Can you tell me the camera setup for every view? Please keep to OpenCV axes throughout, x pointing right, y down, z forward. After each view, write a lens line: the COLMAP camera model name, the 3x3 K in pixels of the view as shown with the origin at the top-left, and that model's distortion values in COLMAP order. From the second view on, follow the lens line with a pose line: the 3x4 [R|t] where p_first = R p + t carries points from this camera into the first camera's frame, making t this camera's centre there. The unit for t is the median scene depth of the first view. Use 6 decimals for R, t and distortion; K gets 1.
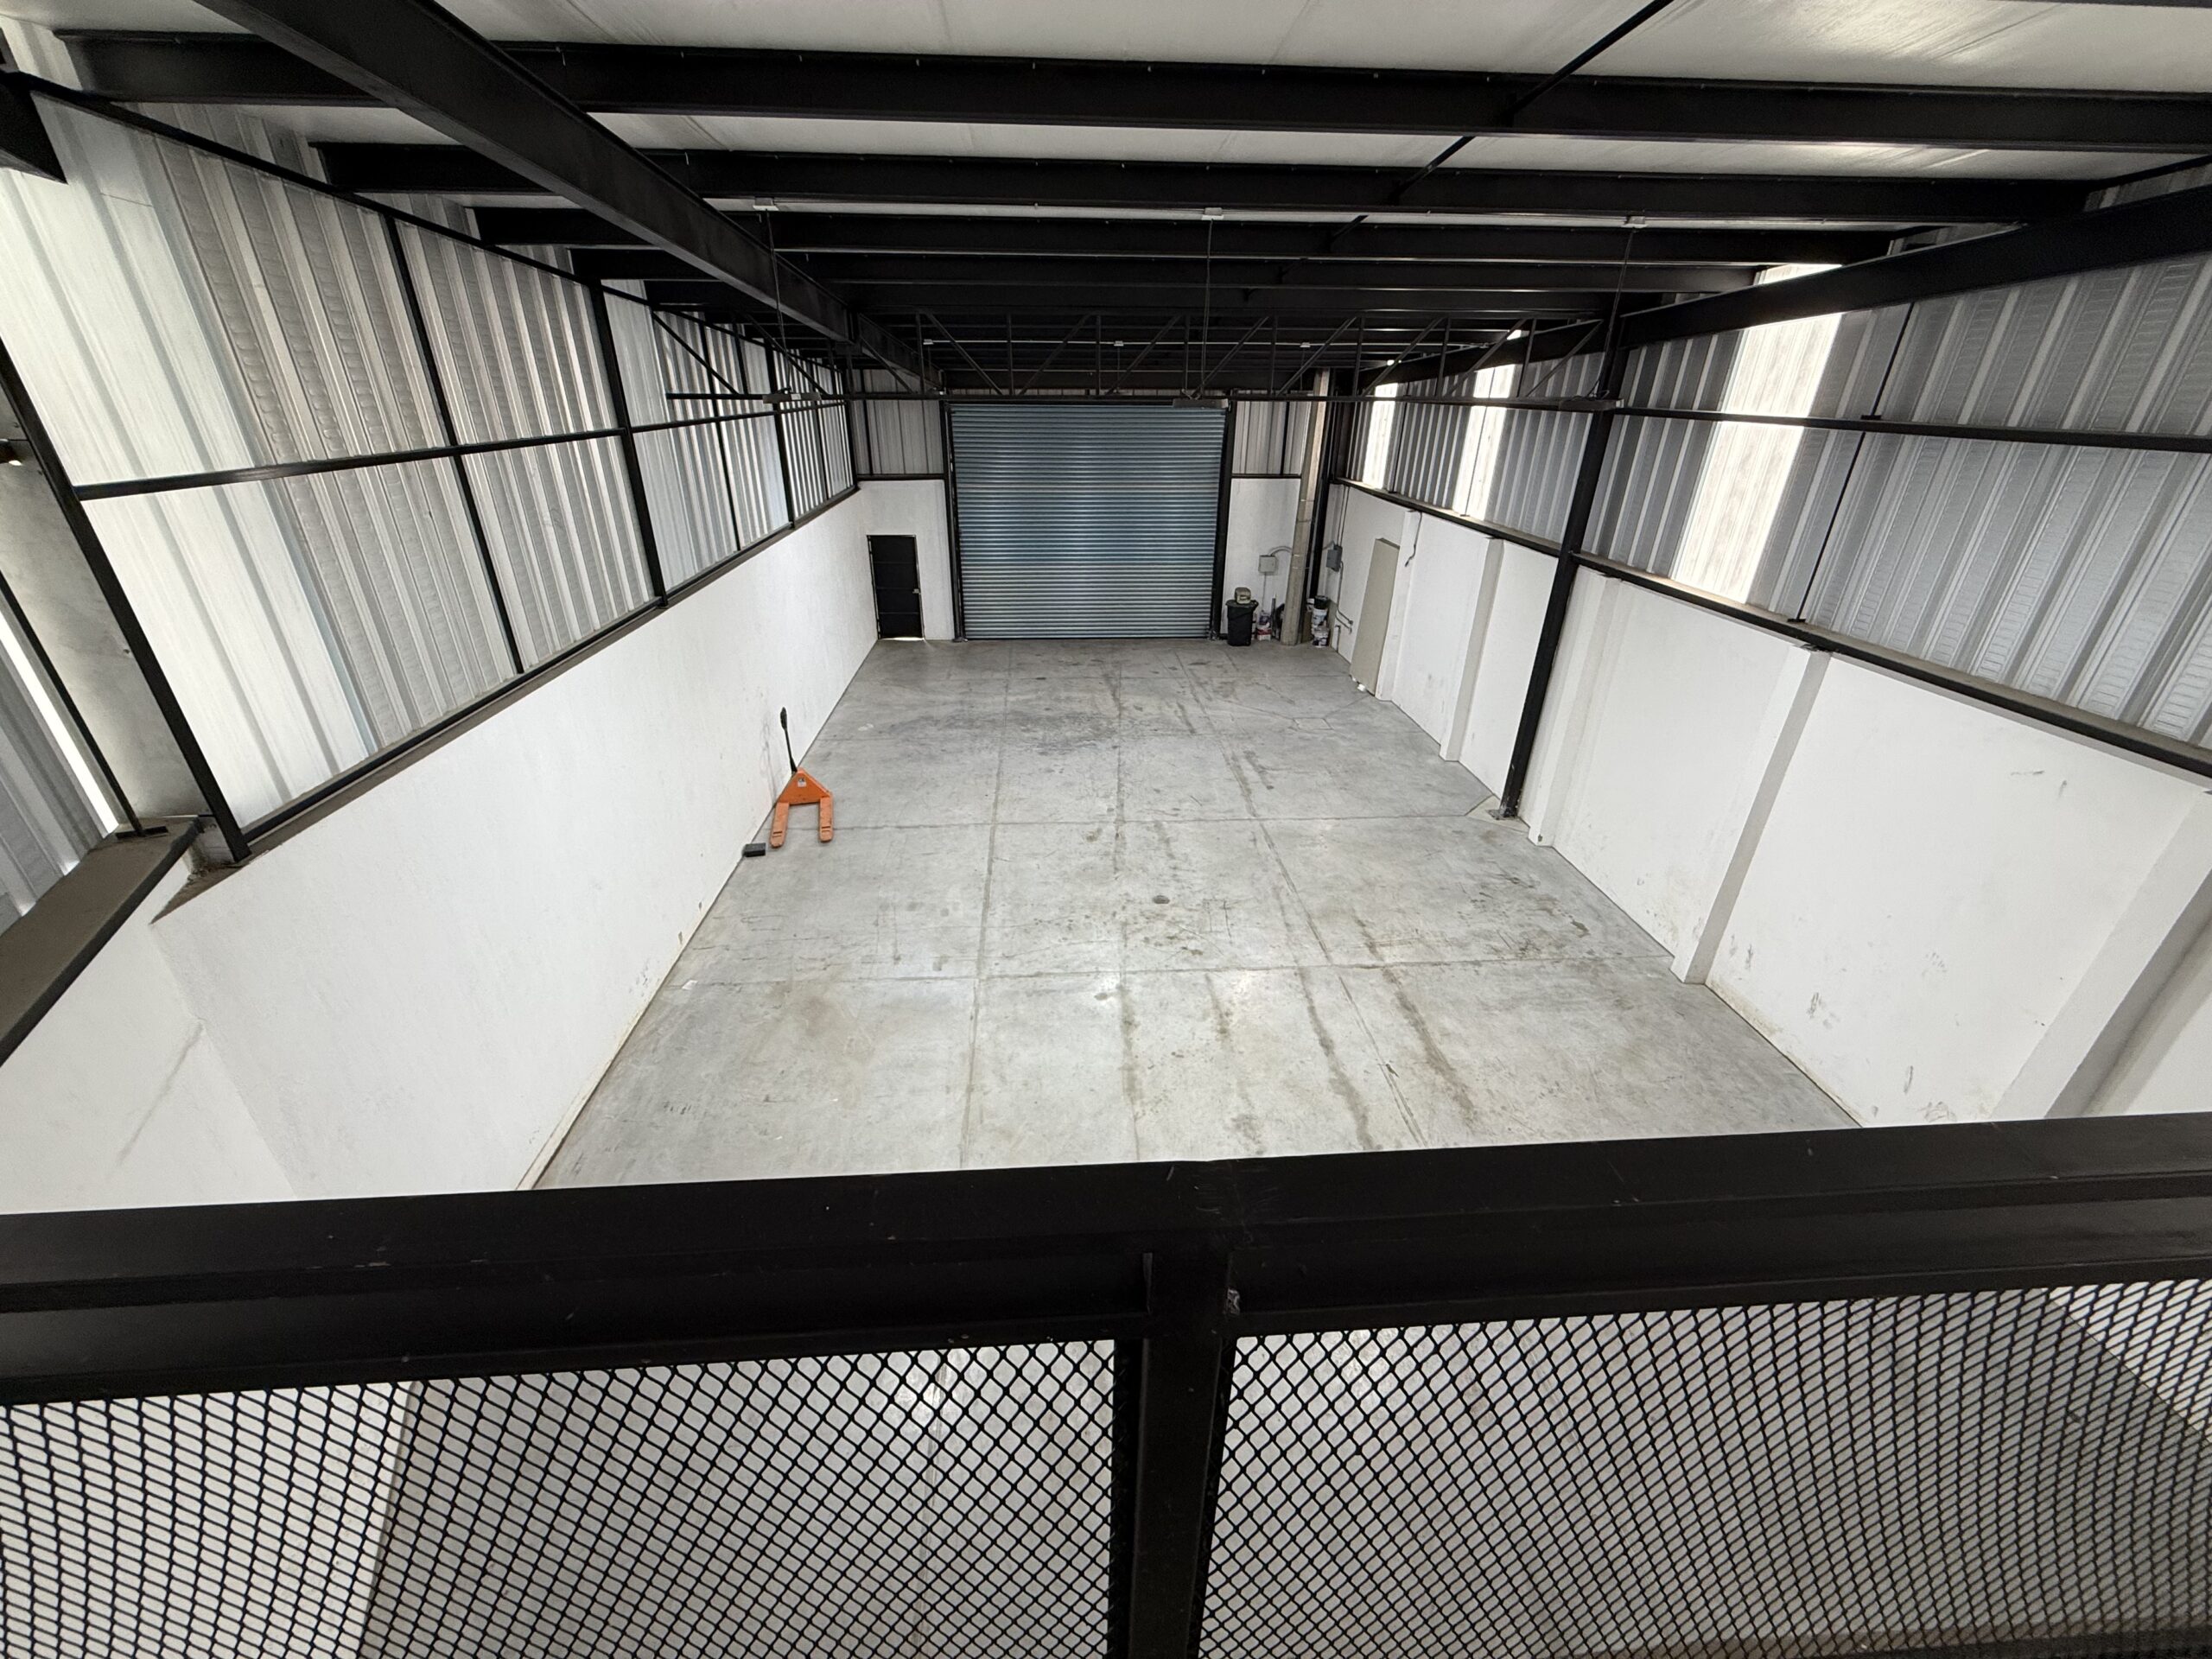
lens RADIAL K [[884.6, 0, 1095.5], [0, 884.6, 826.7], [0, 0, 1]] dist [0.000755, -0.000710]
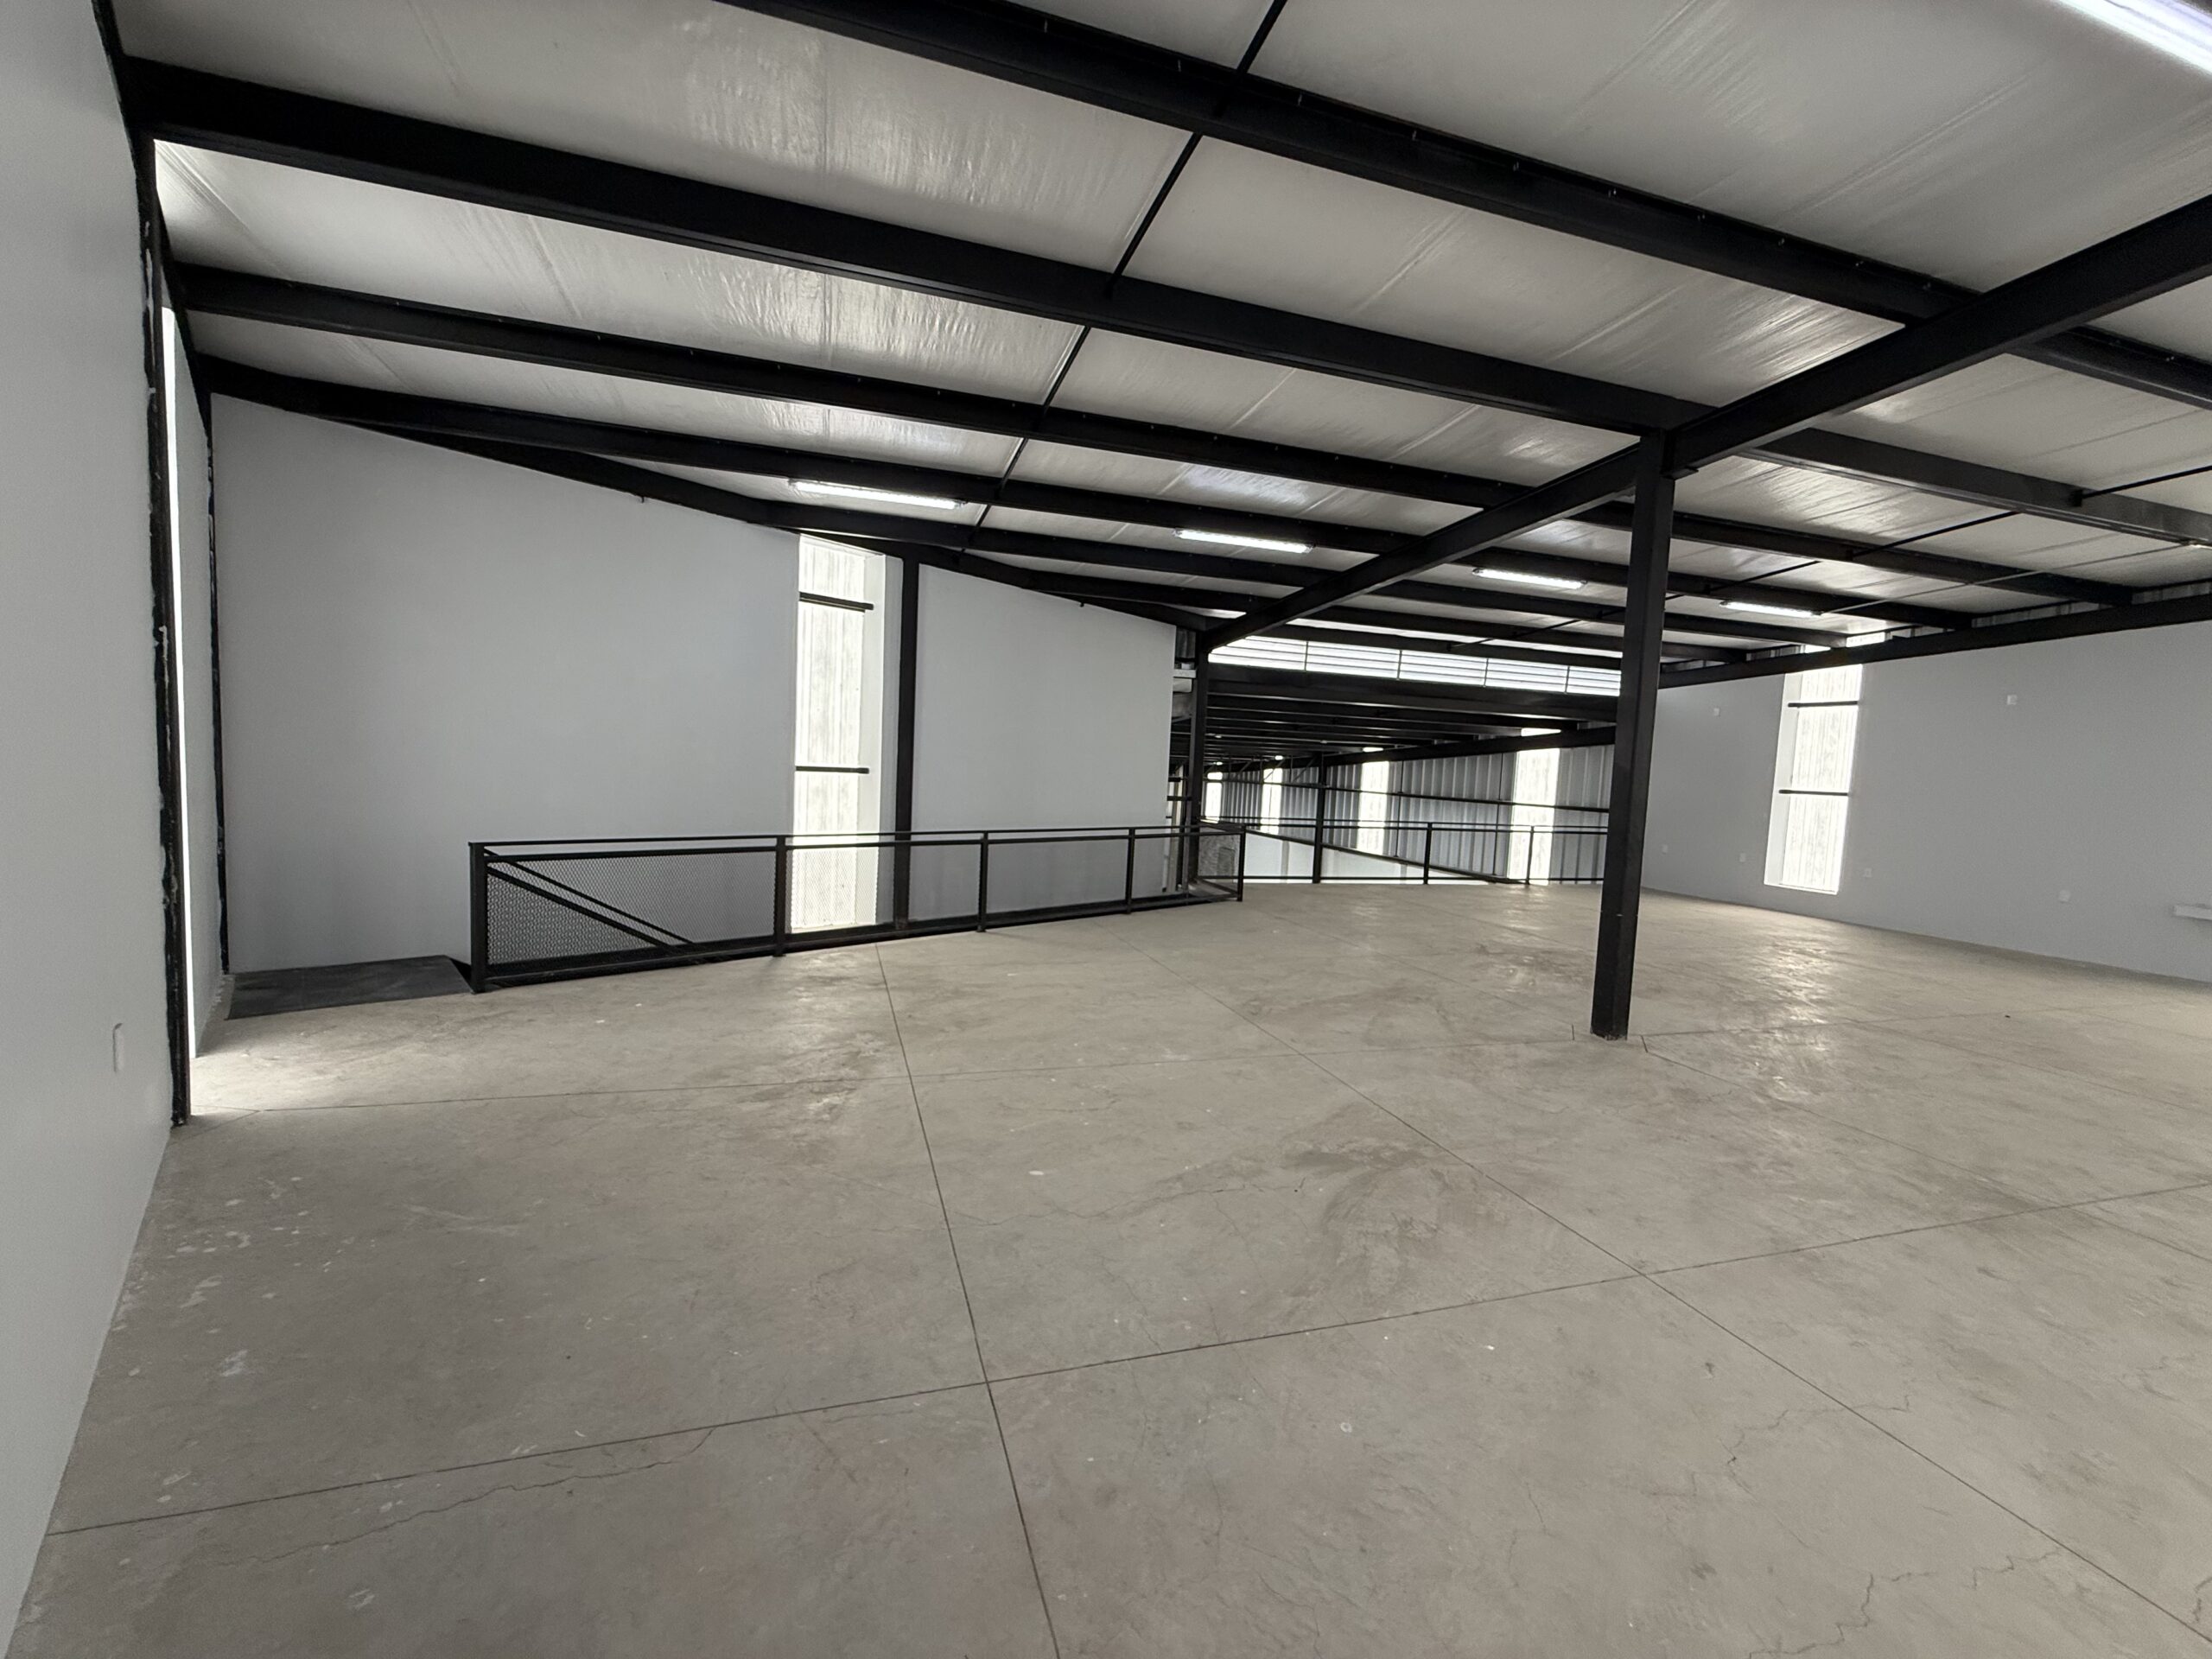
lens RADIAL K [[884.6, 0, 1092.1], [0, 884.6, 825.6], [0, 0, 1]] dist [0.000755, -0.000710]
pose [[0.971205, 0.018967, 0.237490, -0.620005], [0.072238, 0.926456, -0.369407, 0.482704], [-0.227031, 0.375926, 0.898408, -1.014571]]
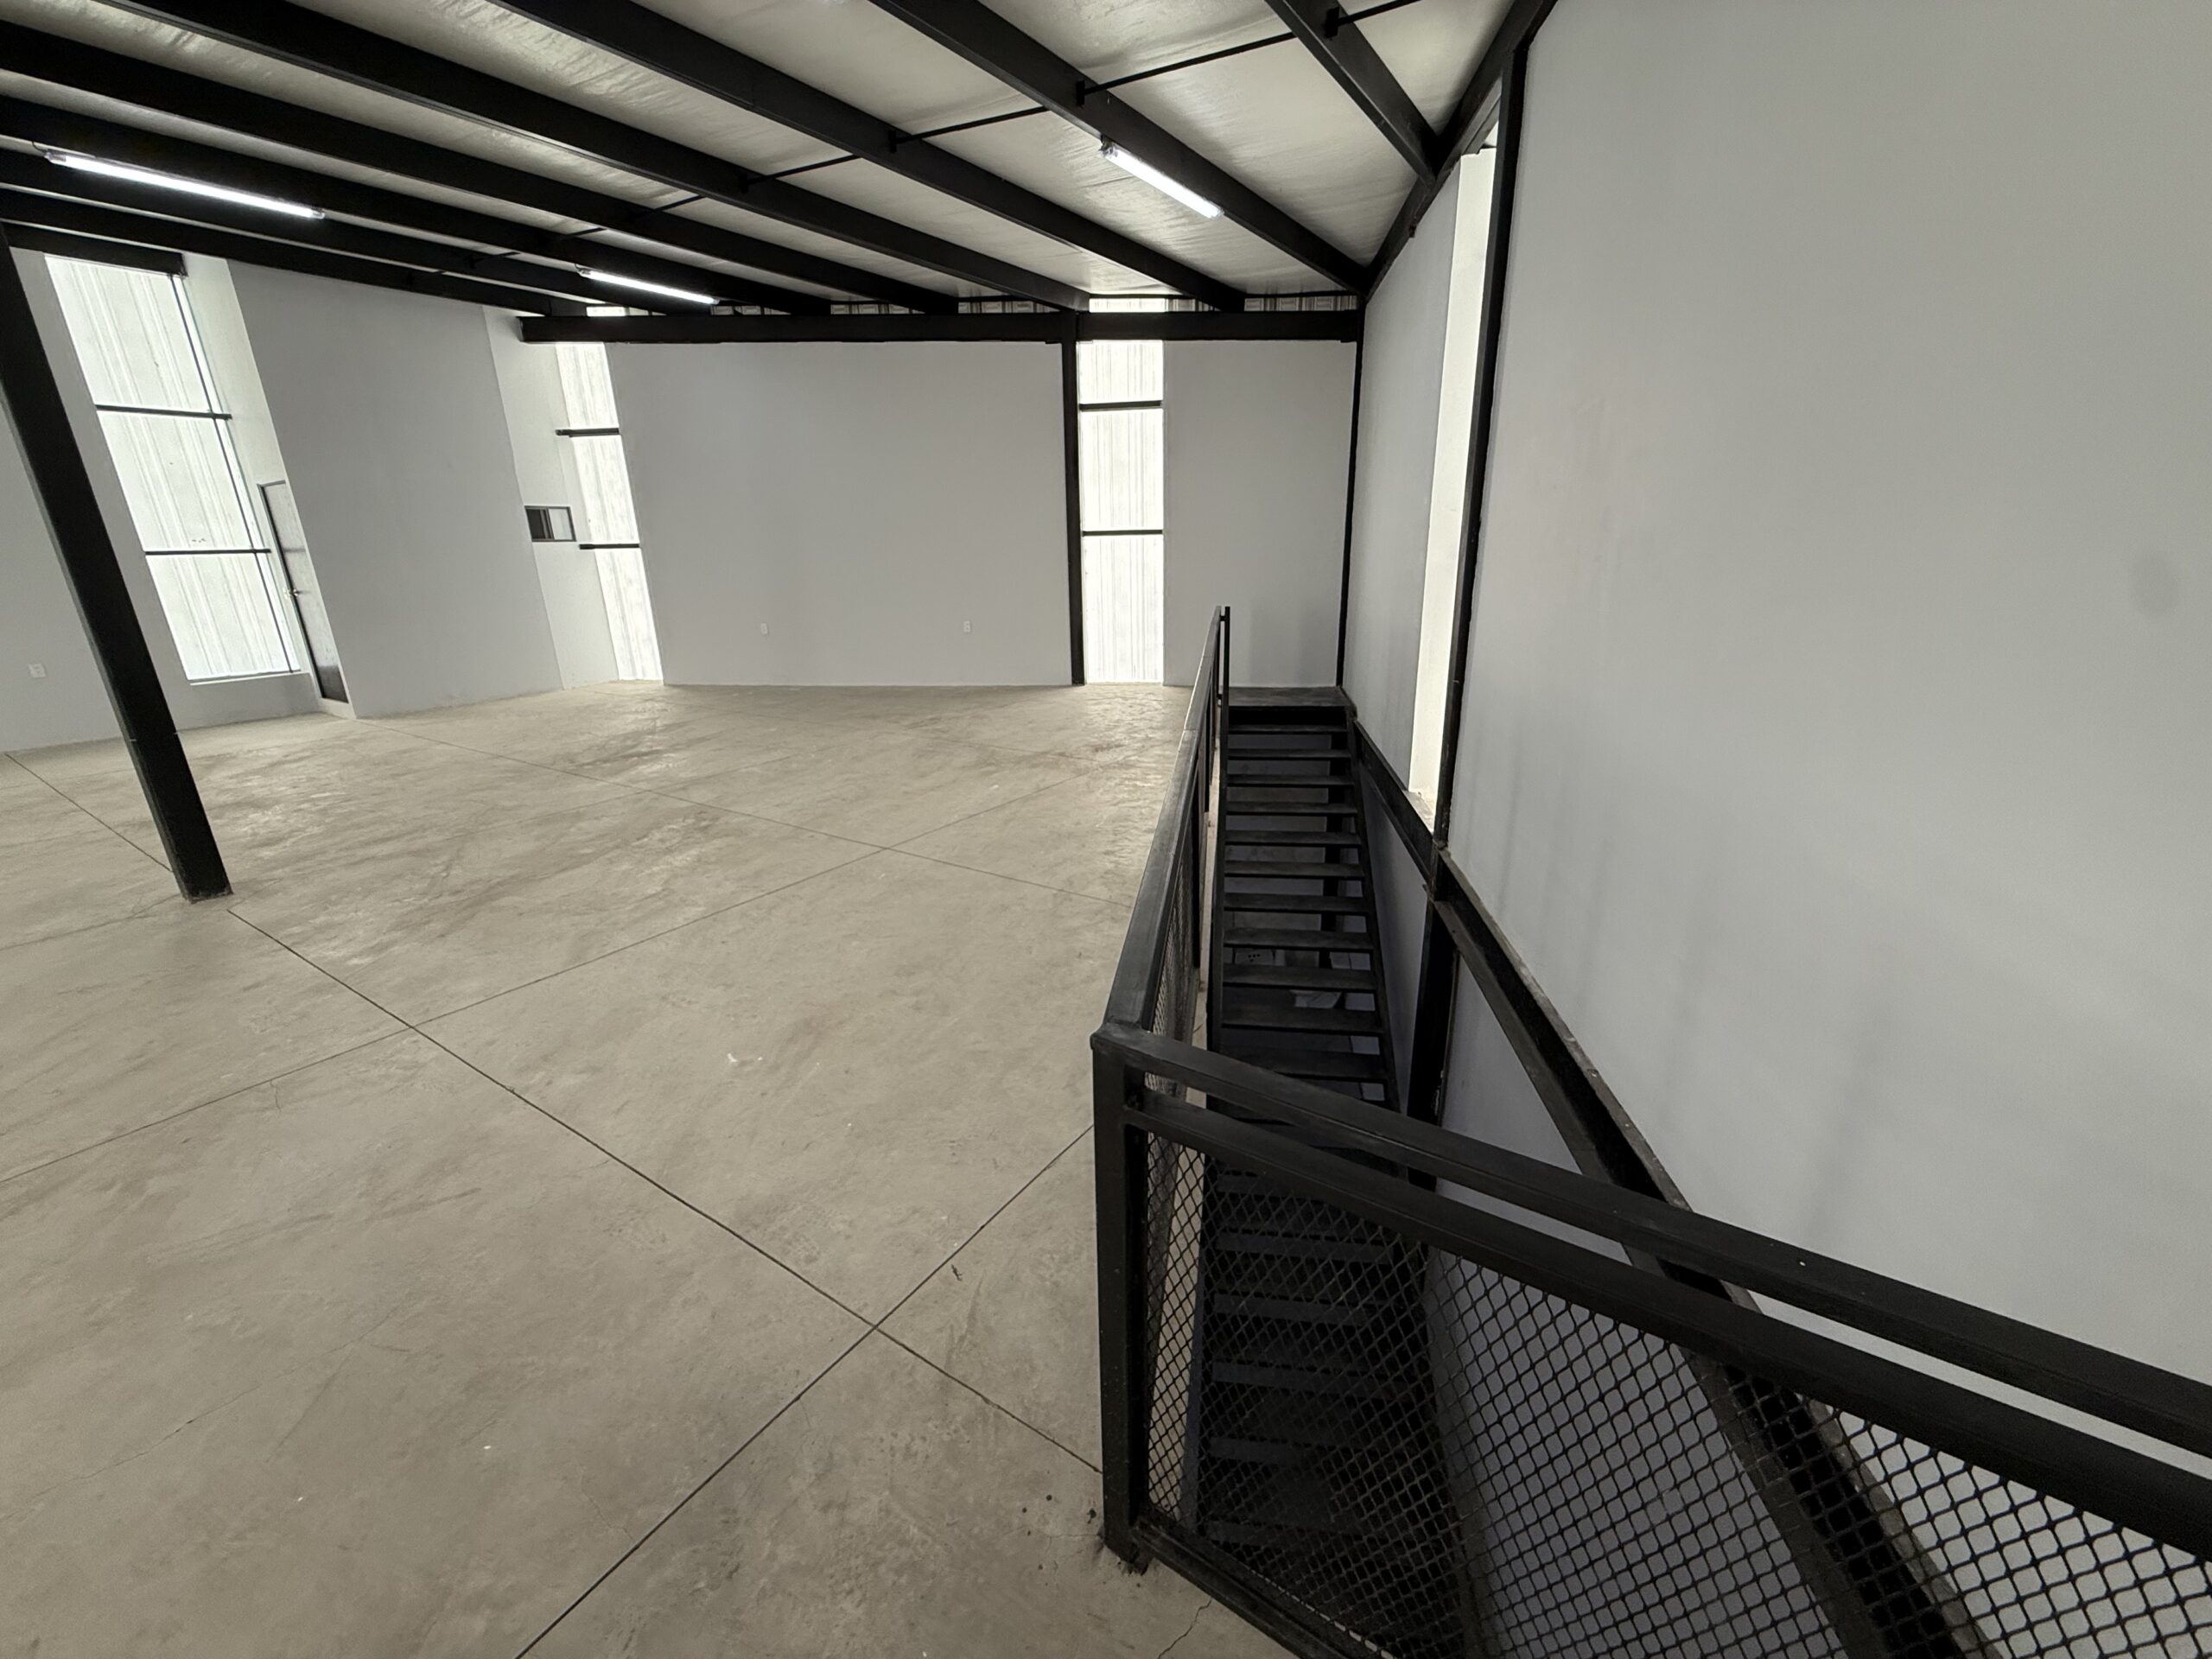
lens RADIAL K [[884.6, 0, 1104.3], [0, 884.6, 834.8], [0, 0, 1]] dist [0.000755, -0.000710]
pose [[-0.604829, 0.258001, -0.753404, -0.104471], [-0.342224, 0.770045, 0.538436, 0.014900], [0.719072, 0.583495, -0.377451, -0.064440]]
